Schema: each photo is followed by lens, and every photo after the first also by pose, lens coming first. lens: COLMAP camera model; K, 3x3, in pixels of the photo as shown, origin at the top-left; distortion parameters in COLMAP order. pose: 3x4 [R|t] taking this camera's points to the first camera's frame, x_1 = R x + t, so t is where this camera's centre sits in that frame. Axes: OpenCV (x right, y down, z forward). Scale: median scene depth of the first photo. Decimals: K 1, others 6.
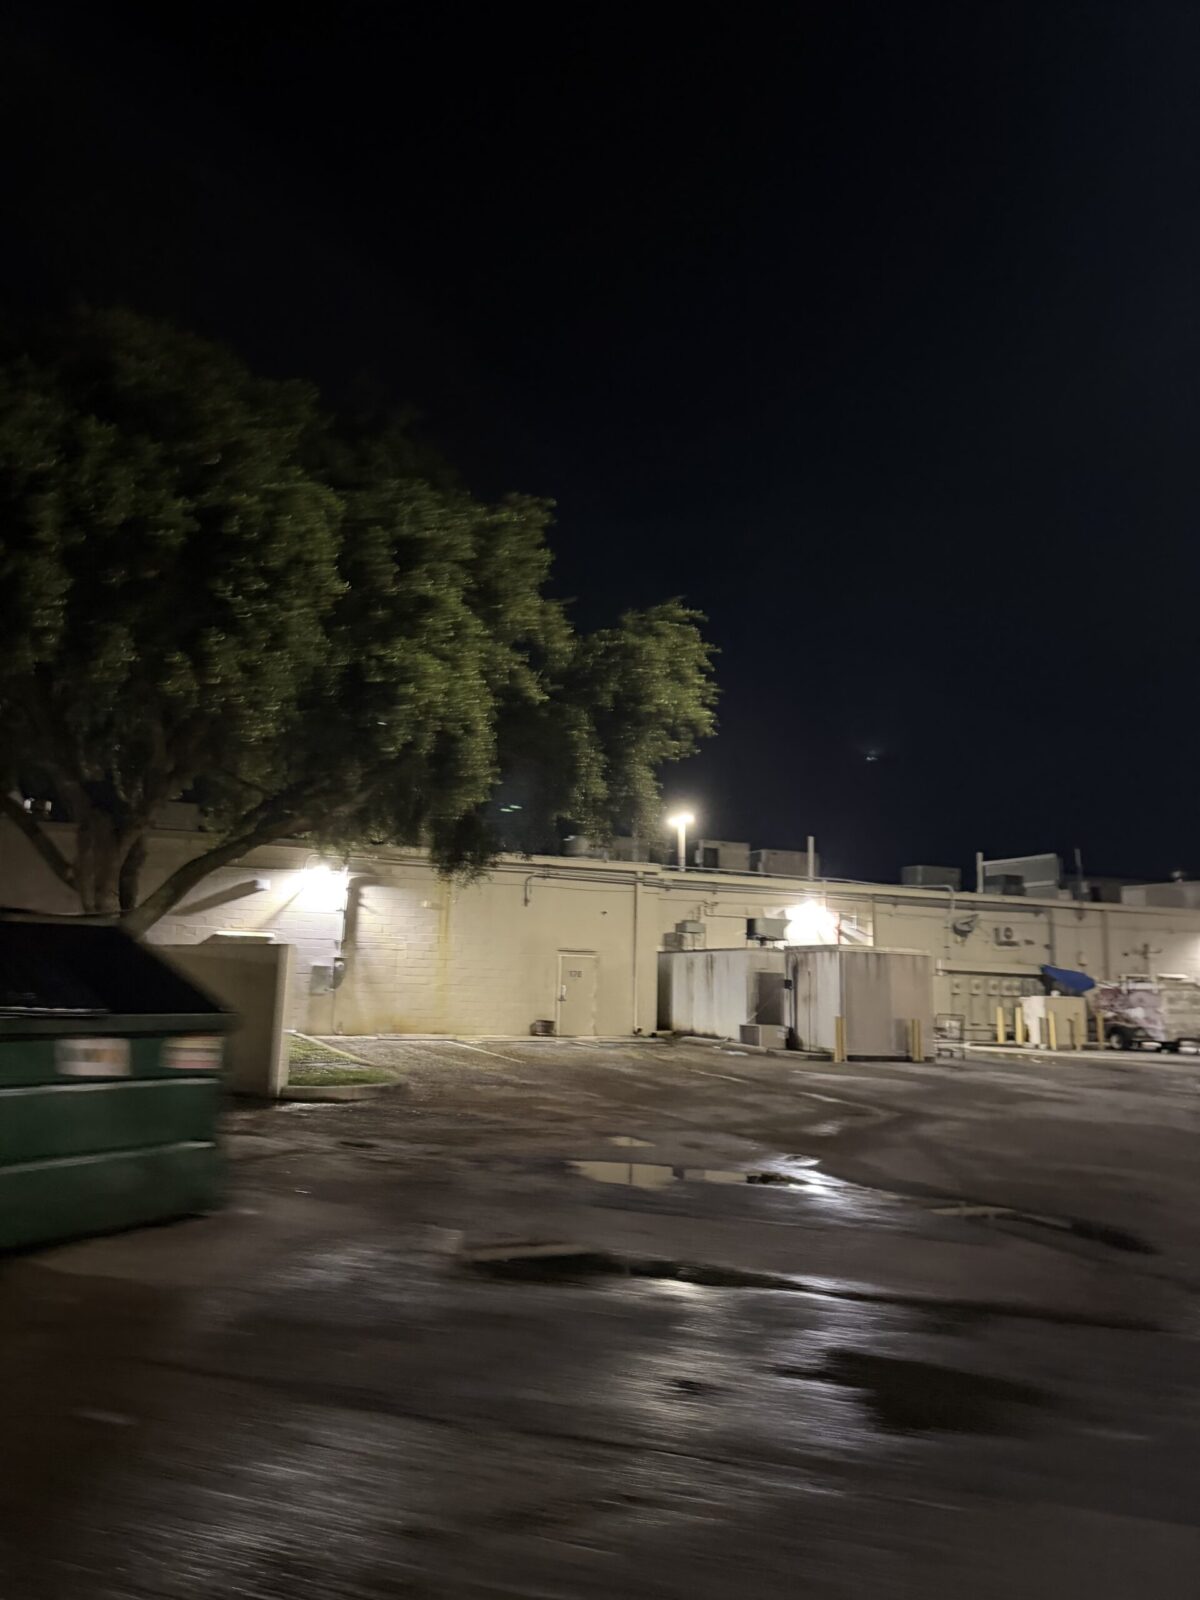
lens RADIAL K [[1105.3, 0, 594.5], [0, 1105.3, 806.8], [0, 0, 1]] dist [0.181340, -0.373587]
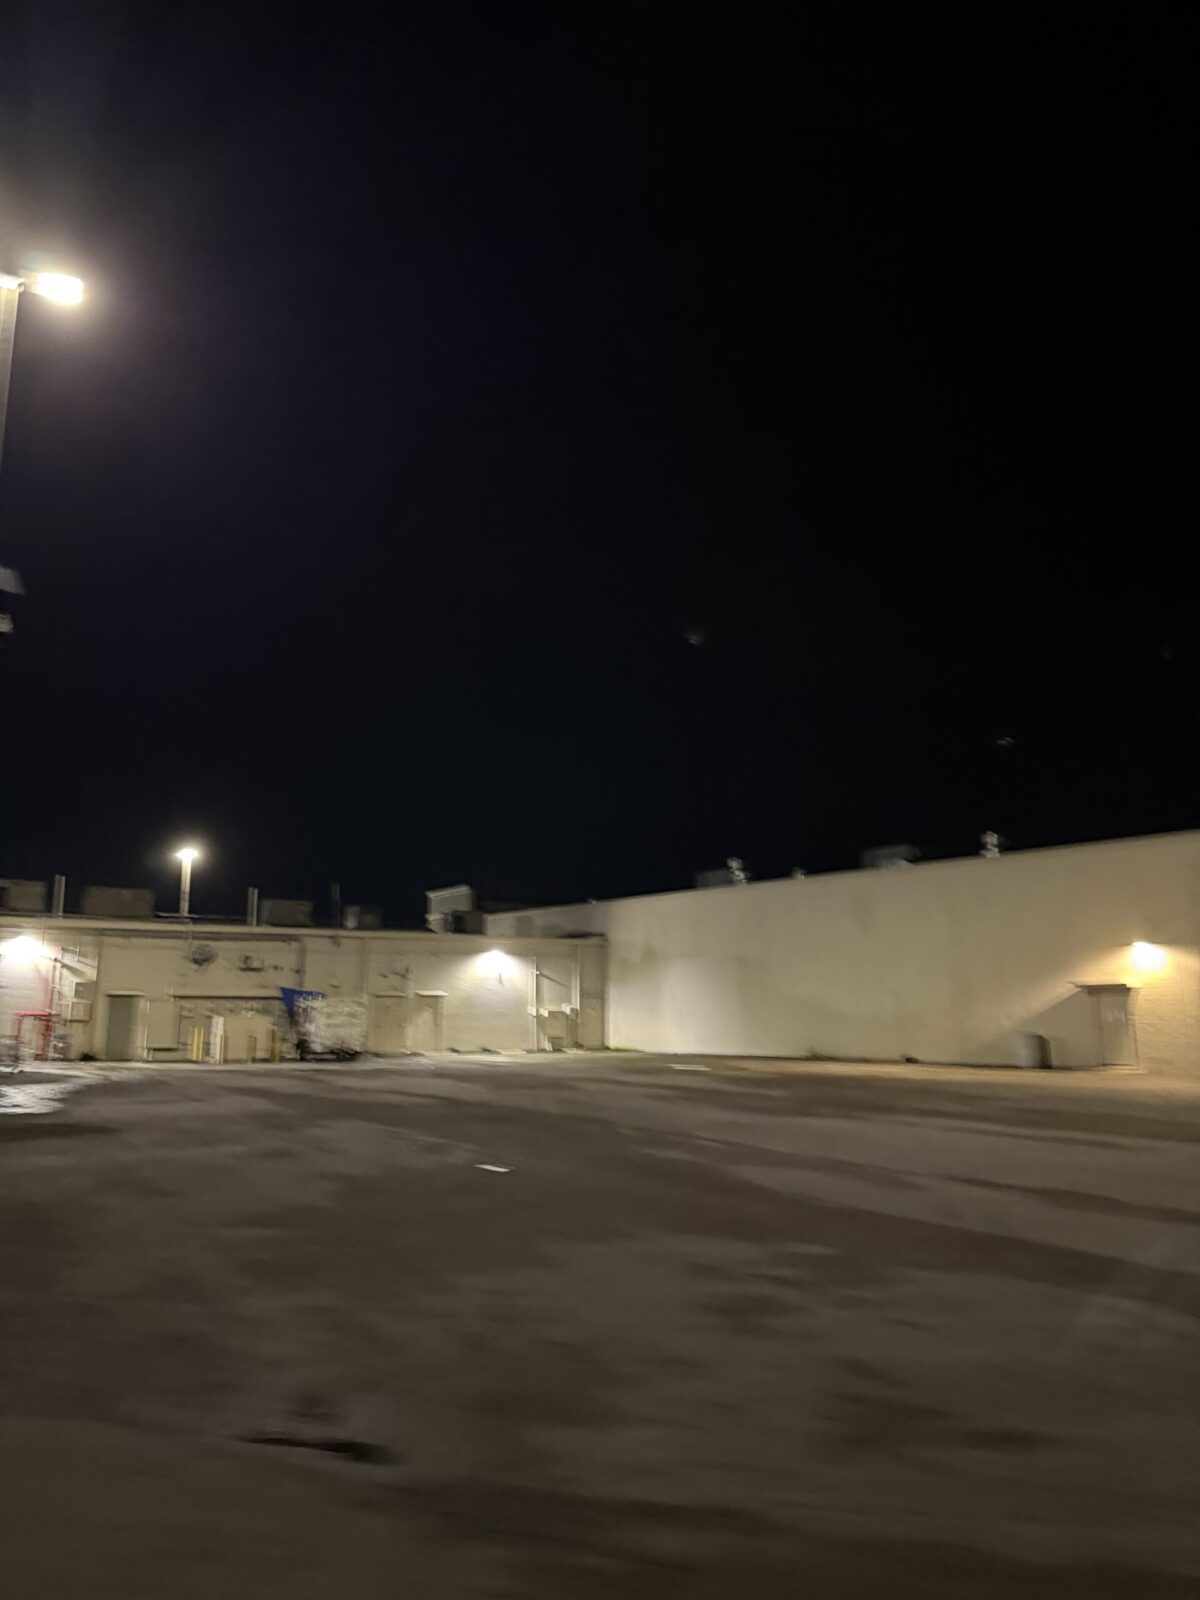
lens RADIAL K [[1105.3, 0, 594.5], [0, 1105.3, 806.8], [0, 0, 1]] dist [0.181340, -0.373587]
pose [[0.986765, 0.002017, 0.162141, 0.588508], [0.002618, 0.999594, -0.028365, -0.008338], [-0.162133, 0.028414, 0.986360, -0.176774]]
